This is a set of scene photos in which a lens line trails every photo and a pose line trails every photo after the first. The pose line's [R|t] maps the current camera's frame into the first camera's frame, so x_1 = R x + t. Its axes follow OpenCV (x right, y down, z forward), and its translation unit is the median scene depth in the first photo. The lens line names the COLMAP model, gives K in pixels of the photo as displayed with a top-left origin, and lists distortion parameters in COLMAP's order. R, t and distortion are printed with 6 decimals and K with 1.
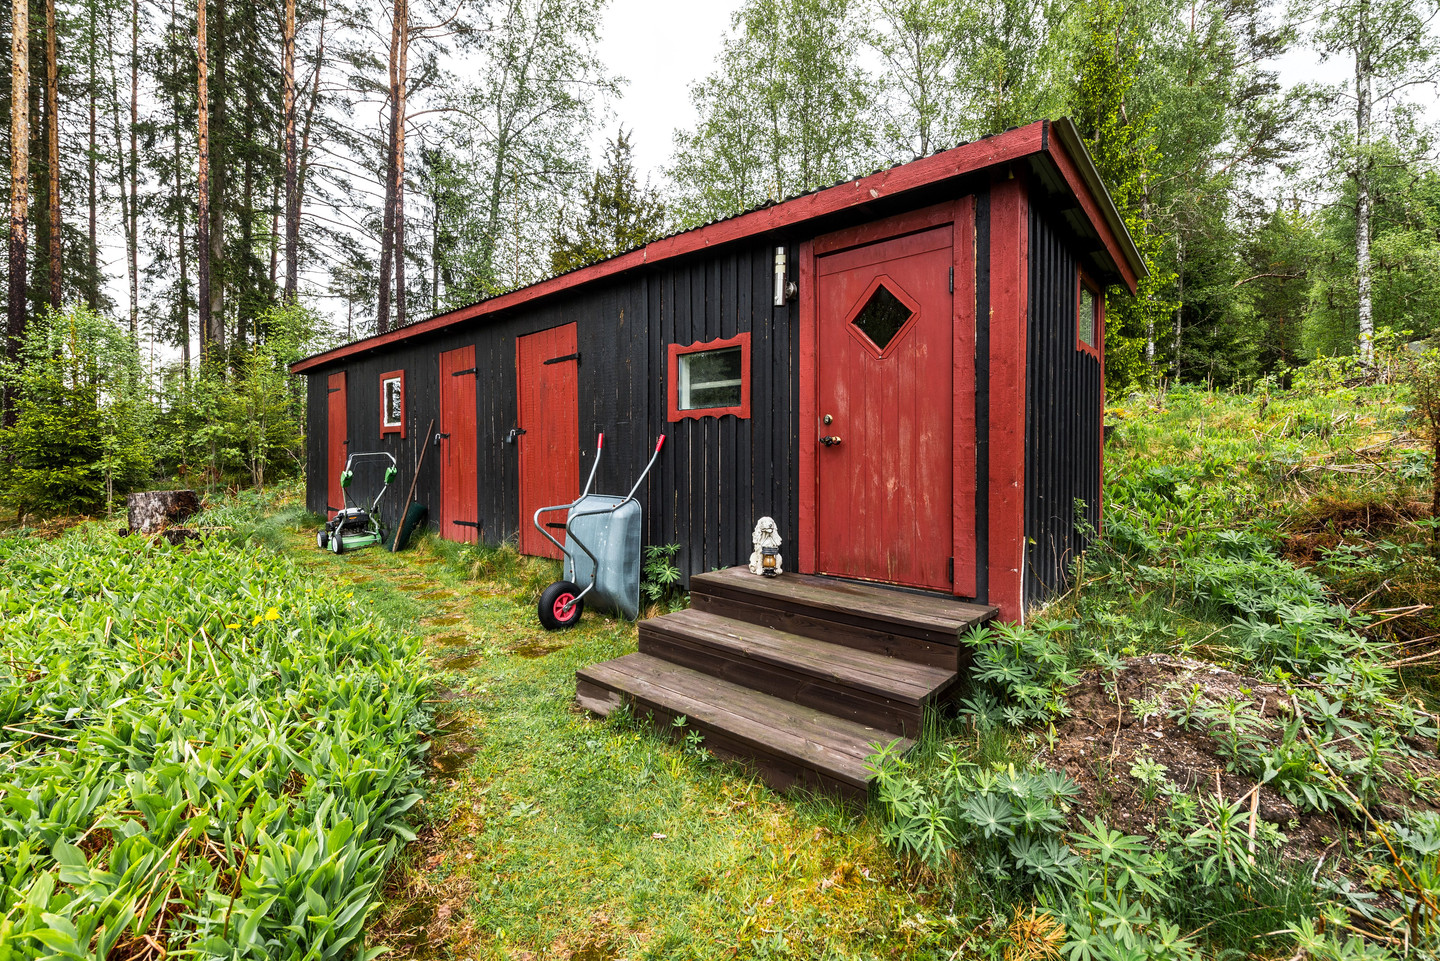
lens RADIAL K [[618.1, 0, 716.6], [0, 618.1, 495.1], [0, 0, 1]] dist [0.017933, 0.000027]
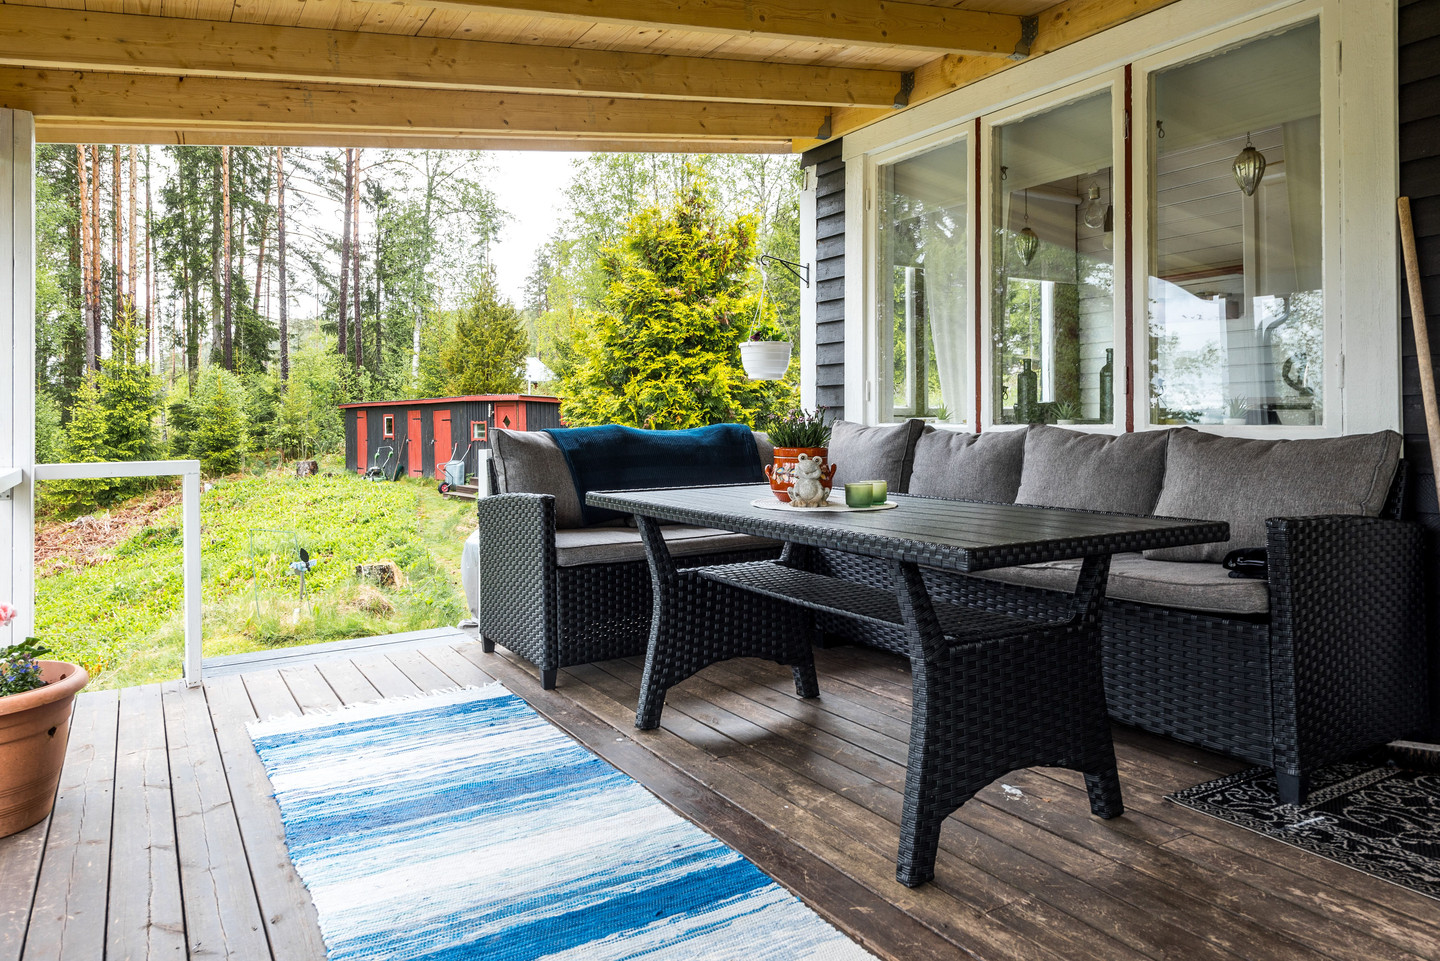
lens RADIAL K [[934.0, 0, 720.0], [0, 934.0, 480.5], [0, 0, 1]] dist [0.001763, 0.000444]
pose [[0.999034, -0.011272, -0.042464, 1.281581], [0.012095, 0.999743, 0.019162, 0.023863], [0.042237, -0.019657, 0.998914, -3.549985]]
